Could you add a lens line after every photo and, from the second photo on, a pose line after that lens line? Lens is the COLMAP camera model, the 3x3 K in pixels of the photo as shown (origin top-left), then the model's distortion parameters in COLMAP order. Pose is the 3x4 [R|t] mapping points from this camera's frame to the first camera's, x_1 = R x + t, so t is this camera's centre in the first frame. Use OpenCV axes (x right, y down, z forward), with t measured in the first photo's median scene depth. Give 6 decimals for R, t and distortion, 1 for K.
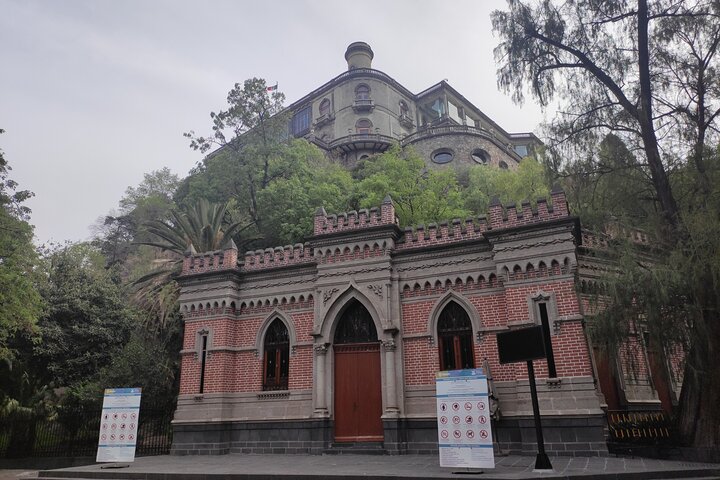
lens RADIAL K [[593.2, 0, 360.0], [0, 593.2, 240.0], [0, 0, 1]] dist [0.114375, -0.141242]
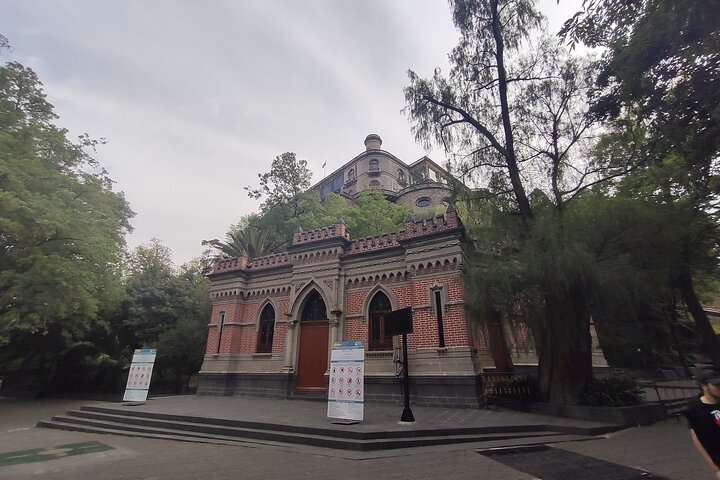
lens RADIAL K [[358.8, 0, 360.0], [0, 358.8, 240.0], [0, 0, 1]] dist [0.001809, 0.000860]
pose [[0.995300, -0.010704, -0.096244, 0.179652], [0.005499, 0.998516, -0.054181, 0.027456], [0.096681, 0.053397, 0.993882, 0.147518]]
